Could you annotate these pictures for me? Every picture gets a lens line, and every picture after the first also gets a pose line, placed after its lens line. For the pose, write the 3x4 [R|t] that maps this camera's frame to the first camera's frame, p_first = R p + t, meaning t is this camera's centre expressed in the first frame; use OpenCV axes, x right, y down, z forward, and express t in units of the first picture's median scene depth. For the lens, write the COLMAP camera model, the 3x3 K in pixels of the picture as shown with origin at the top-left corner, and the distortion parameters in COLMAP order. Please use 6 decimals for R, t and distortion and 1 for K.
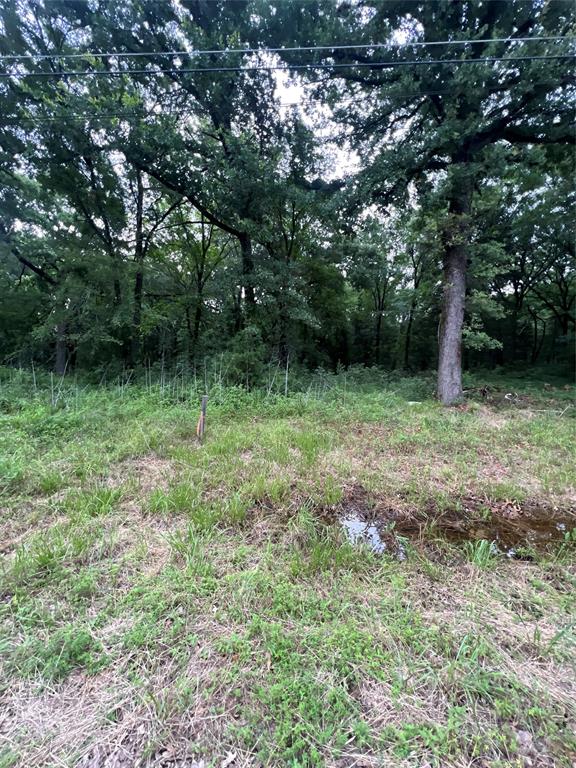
lens RADIAL K [[309.0, 0, 287.6], [0, 309.0, 378.7], [0, 0, 1]] dist [0.003549, 0.000493]
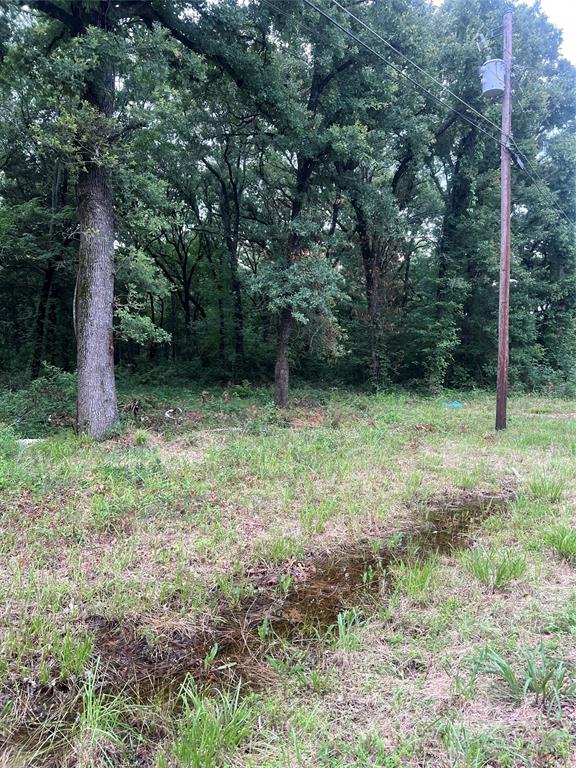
lens RADIAL K [[585.3, 0, 287.9], [0, 585.3, 385.4], [0, 0, 1]] dist [-0.008226, -0.004759]
pose [[0.590159, -0.044224, 0.806075, -0.154263], [0.045491, 0.998734, 0.021488, -0.020872], [-0.806004, 0.023988, 0.591424, 0.065170]]
